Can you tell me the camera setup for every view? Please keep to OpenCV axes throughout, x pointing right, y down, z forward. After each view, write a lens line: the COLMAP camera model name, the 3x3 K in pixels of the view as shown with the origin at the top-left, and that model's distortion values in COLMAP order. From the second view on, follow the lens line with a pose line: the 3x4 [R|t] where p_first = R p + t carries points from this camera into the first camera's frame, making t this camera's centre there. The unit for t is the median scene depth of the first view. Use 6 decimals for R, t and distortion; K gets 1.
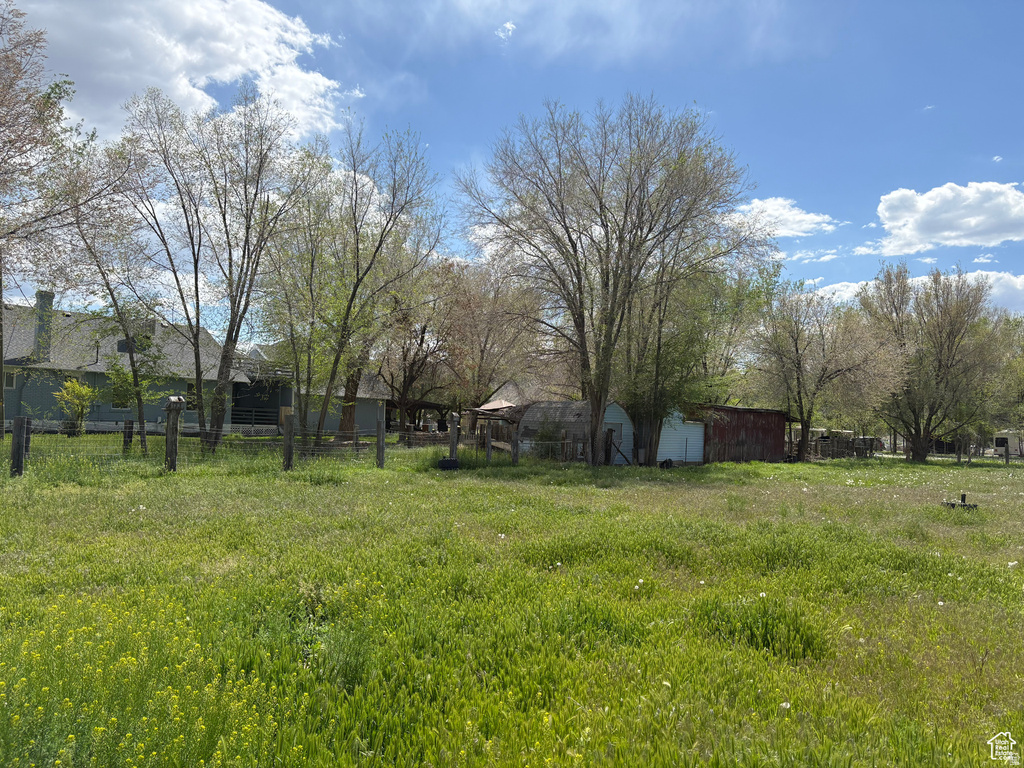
lens RADIAL K [[766.2, 0, 510.1], [0, 766.2, 389.8], [0, 0, 1]] dist [0.049694, -0.048106]
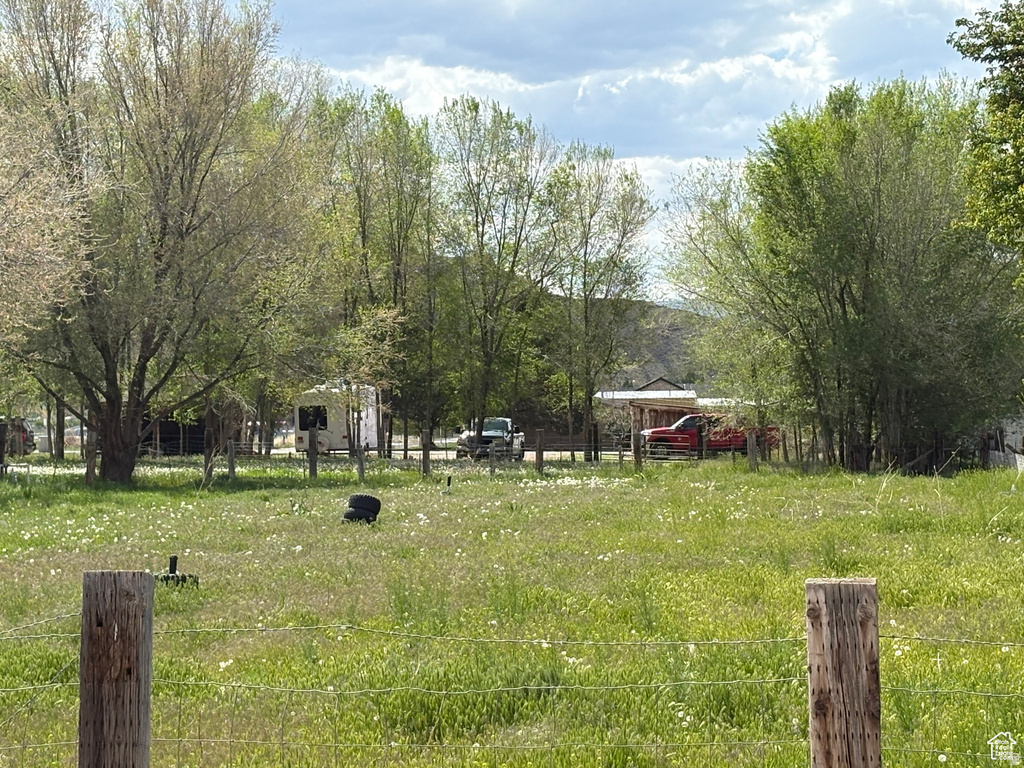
lens RADIAL K [[2582.3, 0, 502.7], [0, 2582.3, 388.9], [0, 0, 1]] dist [0.222216, 0.000000]
pose [[0.808302, -0.028580, 0.588074, -0.079478], [-0.000981, 0.998754, 0.049886, -0.020113], [-0.588767, -0.040900, 0.807267, -0.165393]]
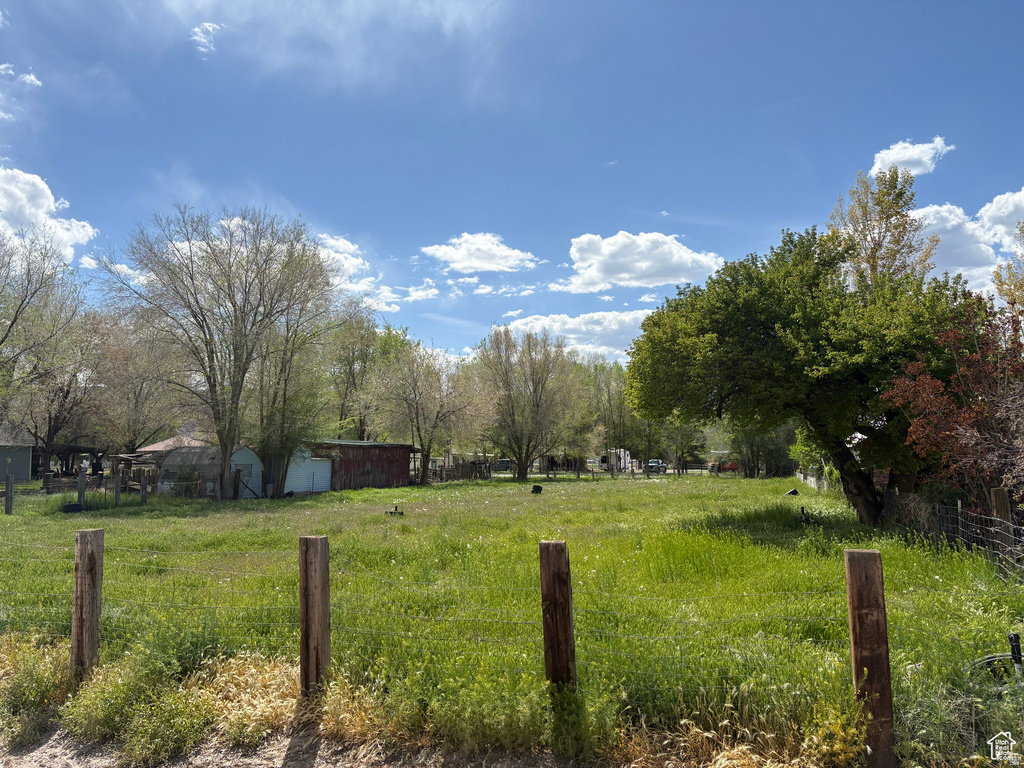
lens RADIAL K [[766.2, 0, 510.3], [0, 766.2, 381.4], [0, 0, 1]] dist [0.049694, -0.048106]
pose [[0.932167, -0.003388, 0.362012, 0.069254], [0.019996, 0.998912, -0.042141, -0.021713], [-0.361475, 0.046522, 0.931220, -0.235482]]
